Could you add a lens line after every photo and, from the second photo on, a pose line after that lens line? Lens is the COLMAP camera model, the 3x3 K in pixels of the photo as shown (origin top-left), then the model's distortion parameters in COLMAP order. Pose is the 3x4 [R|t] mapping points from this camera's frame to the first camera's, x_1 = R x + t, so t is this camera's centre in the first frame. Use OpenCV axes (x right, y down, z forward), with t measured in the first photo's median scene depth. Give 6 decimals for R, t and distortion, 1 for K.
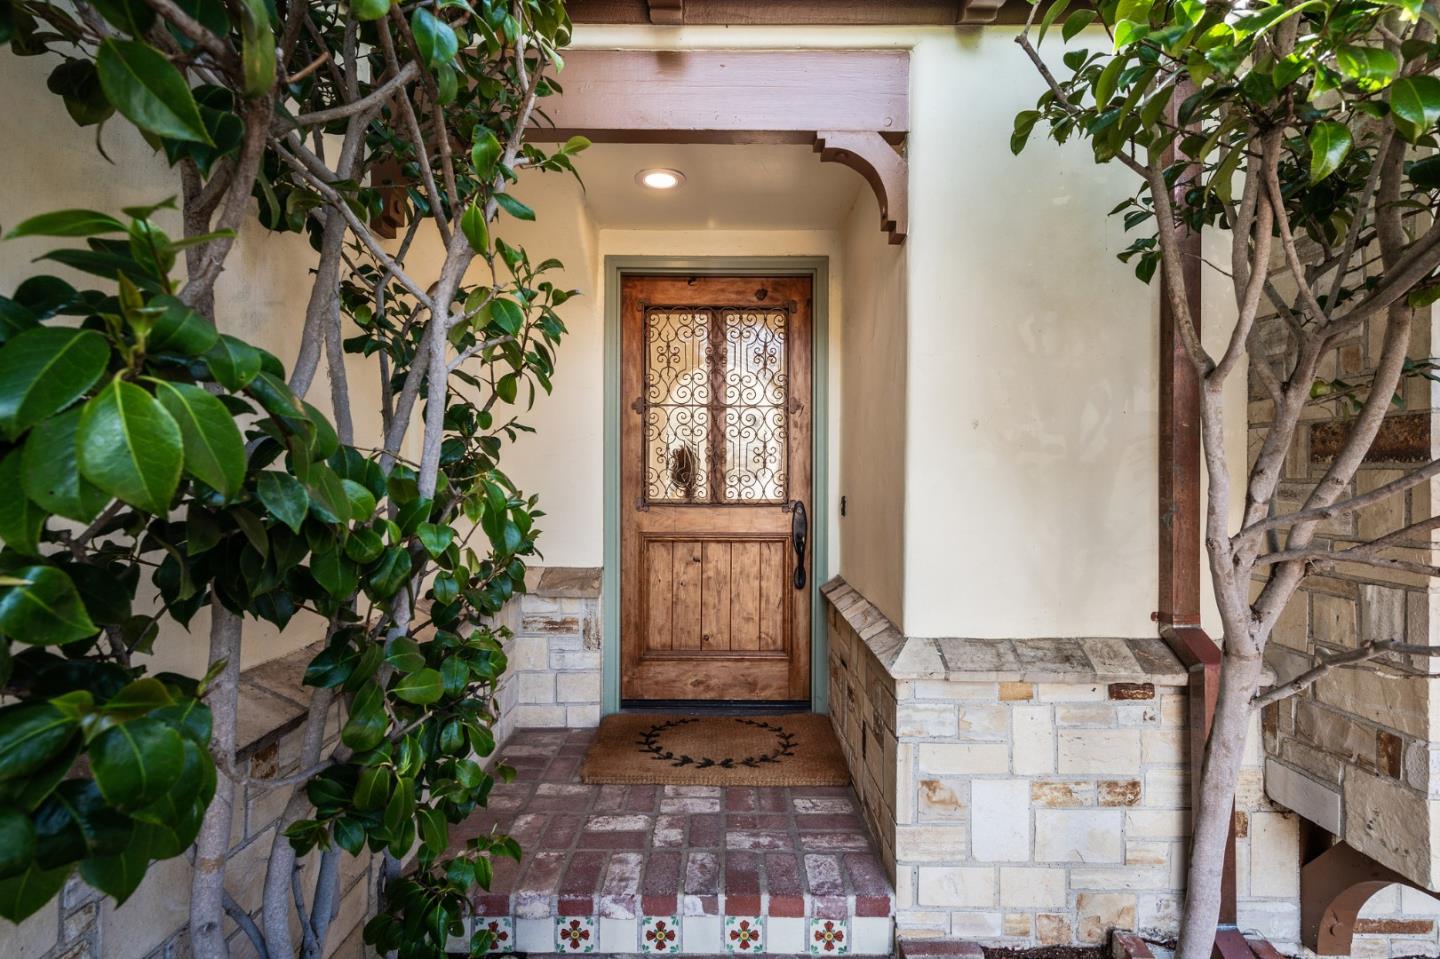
lens RADIAL K [[645.0, 0, 720.0], [0, 645.0, 479.5], [0, 0, 1]] dist [0.002892, 0.000155]
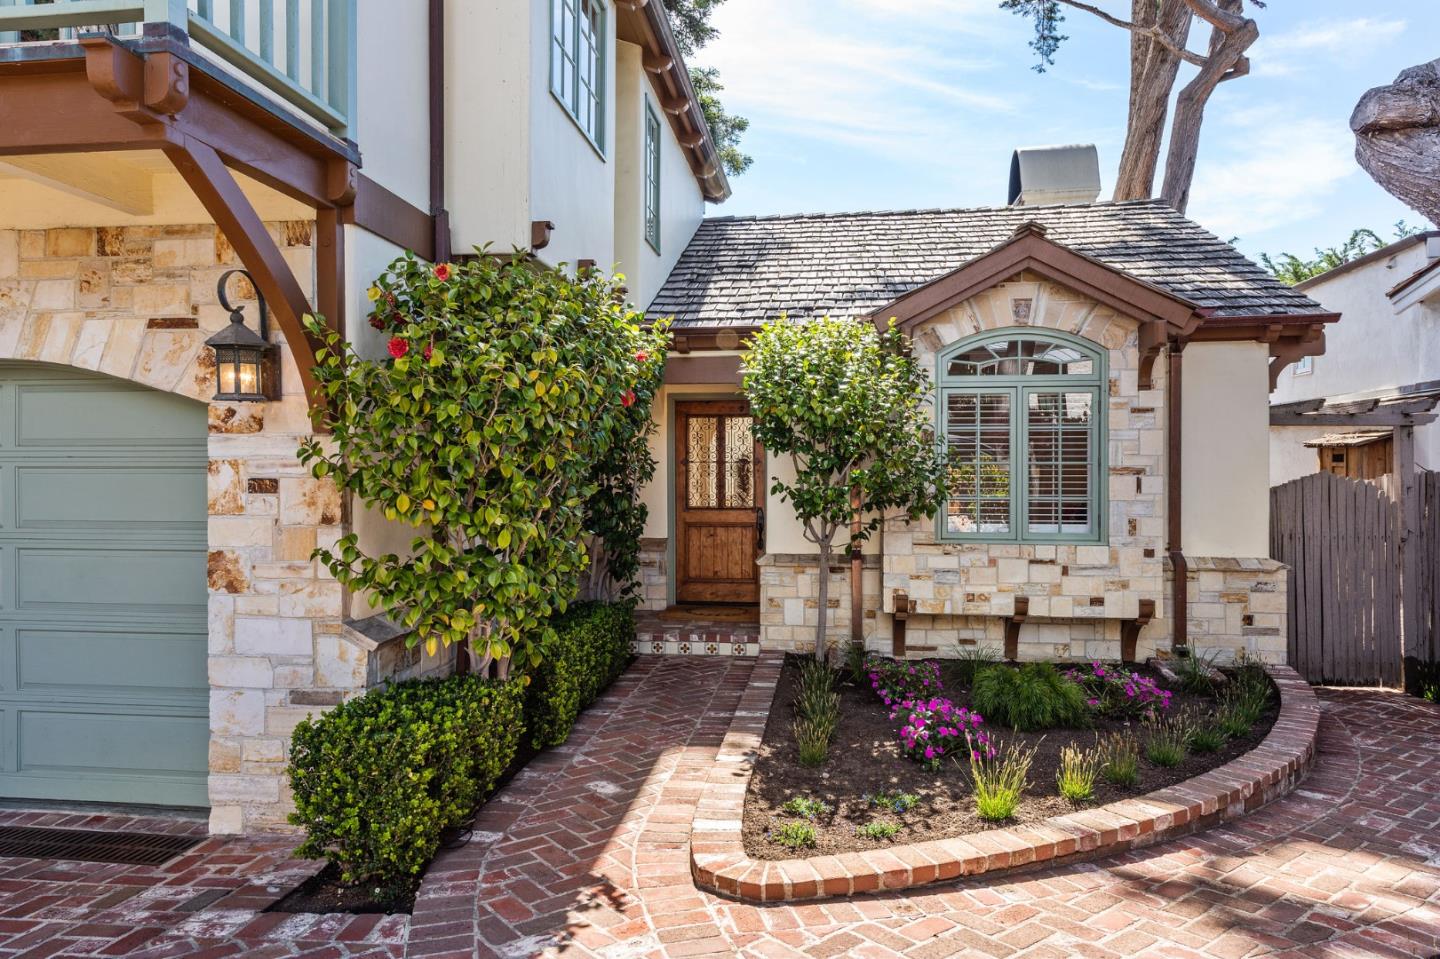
lens RADIAL K [[872.1, 0, 720.0], [0, 872.1, 479.5], [0, 0, 1]] dist [0.009686, 0.000268]
pose [[0.991299, -0.005460, -0.131515, 0.378745], [0.006416, 0.999956, 0.006840, -0.078718], [0.131472, -0.007624, 0.991291, -1.877403]]
